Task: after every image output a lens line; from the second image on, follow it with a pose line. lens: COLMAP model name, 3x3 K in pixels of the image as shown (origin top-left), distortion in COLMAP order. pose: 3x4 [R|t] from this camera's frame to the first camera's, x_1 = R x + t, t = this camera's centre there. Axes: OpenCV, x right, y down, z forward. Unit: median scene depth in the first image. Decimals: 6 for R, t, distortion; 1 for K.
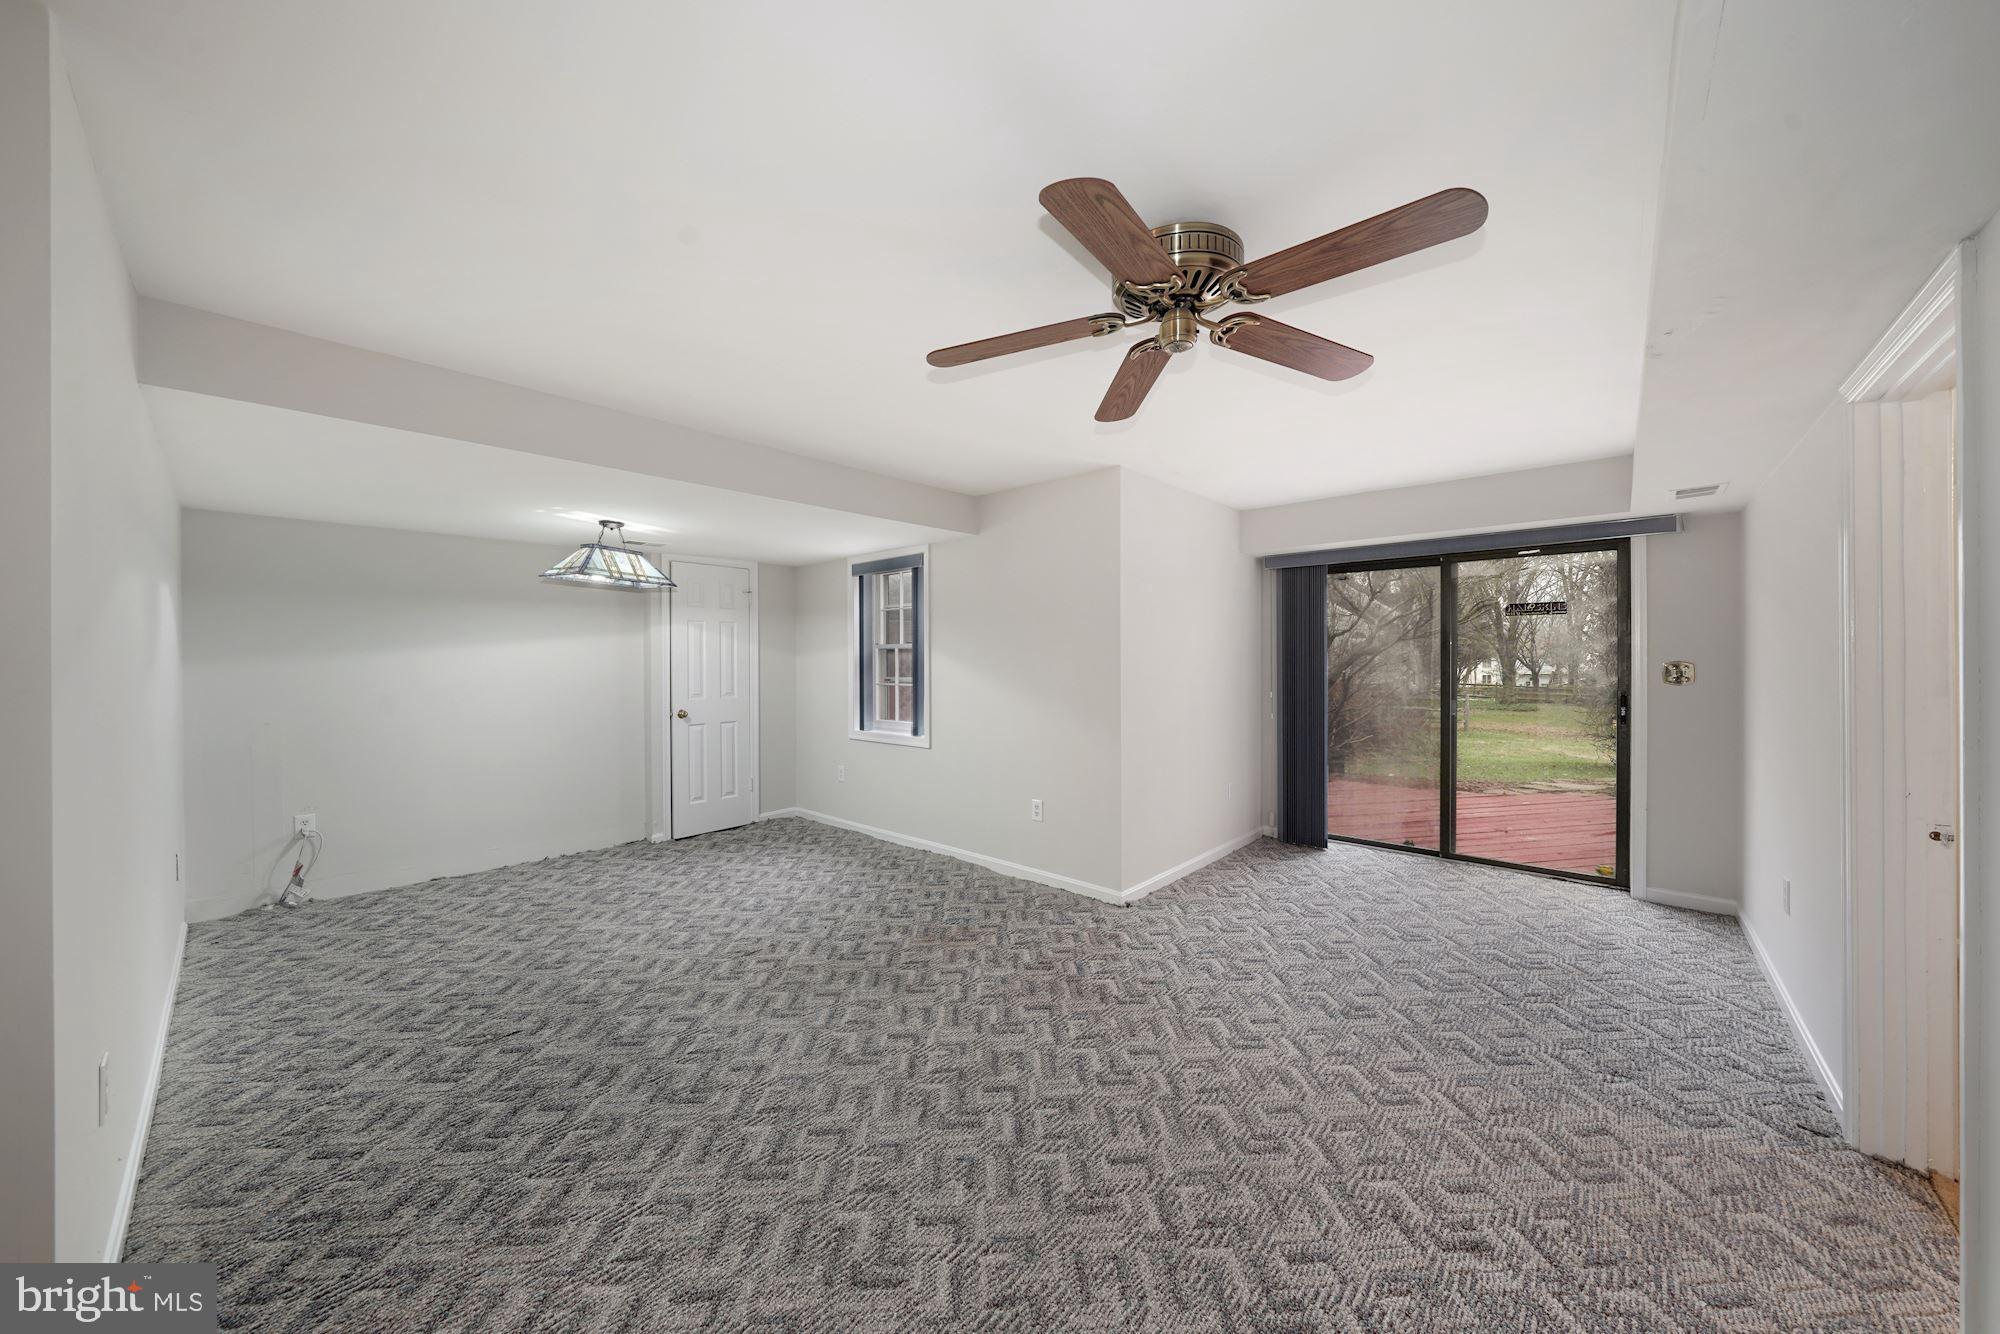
lens RADIAL K [[687.3, 0, 1011.2], [0, 687.3, 656.5], [0, 0, 1]] dist [0.002403, -0.000082]
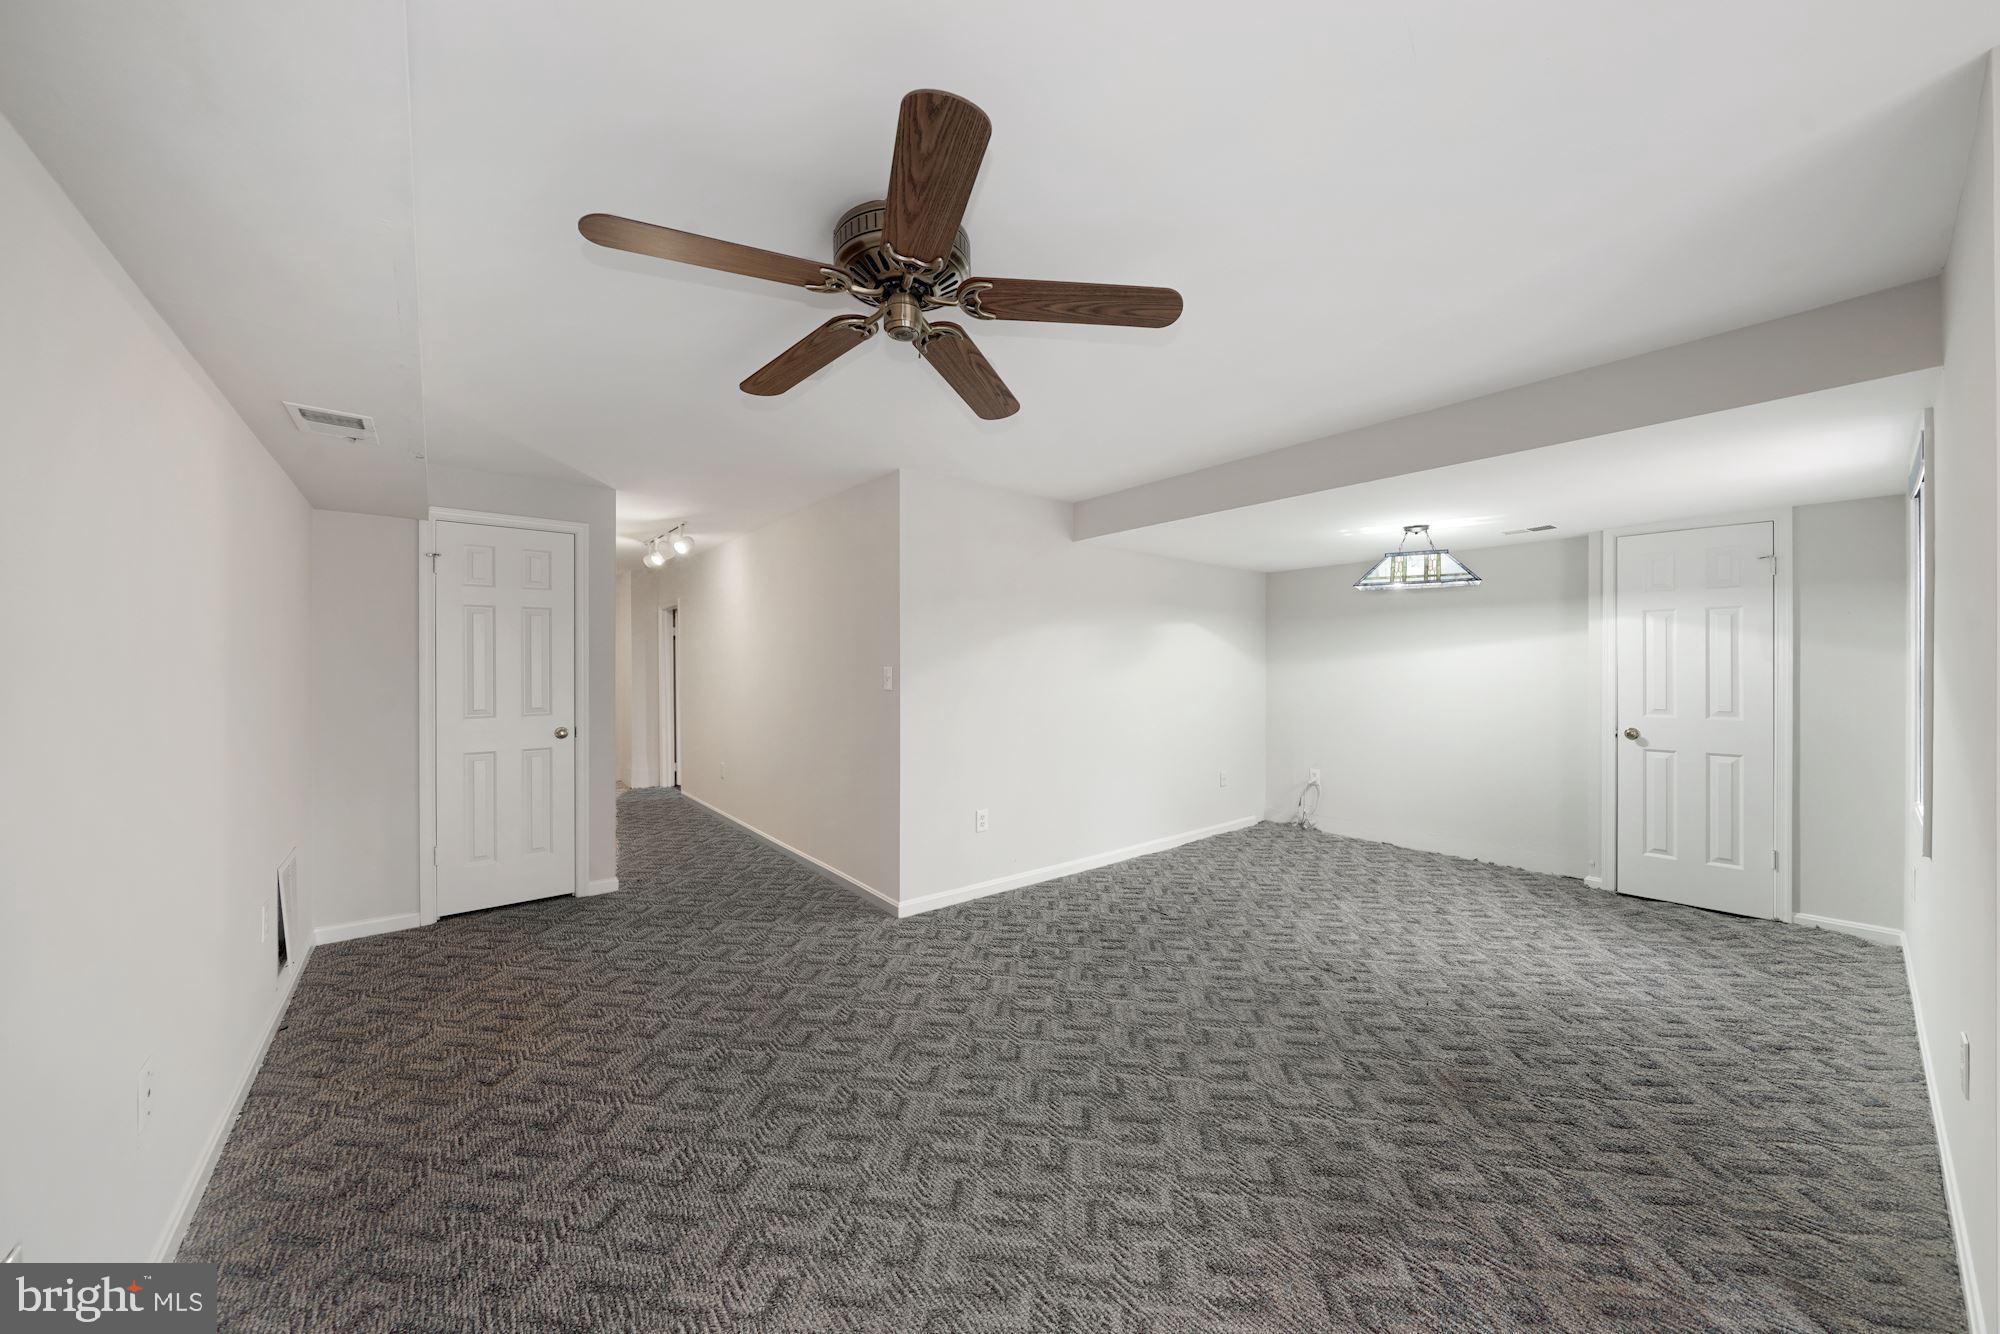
lens RADIAL K [[687.3, 0, 1007.9], [0, 687.3, 670.9], [0, 0, 1]] dist [0.002403, -0.000082]
pose [[-0.153256, 0.008779, -0.988147, 0.591903], [0.007874, 0.999940, 0.007662, 0.003795], [0.988155, -0.006606, -0.153316, 0.664102]]
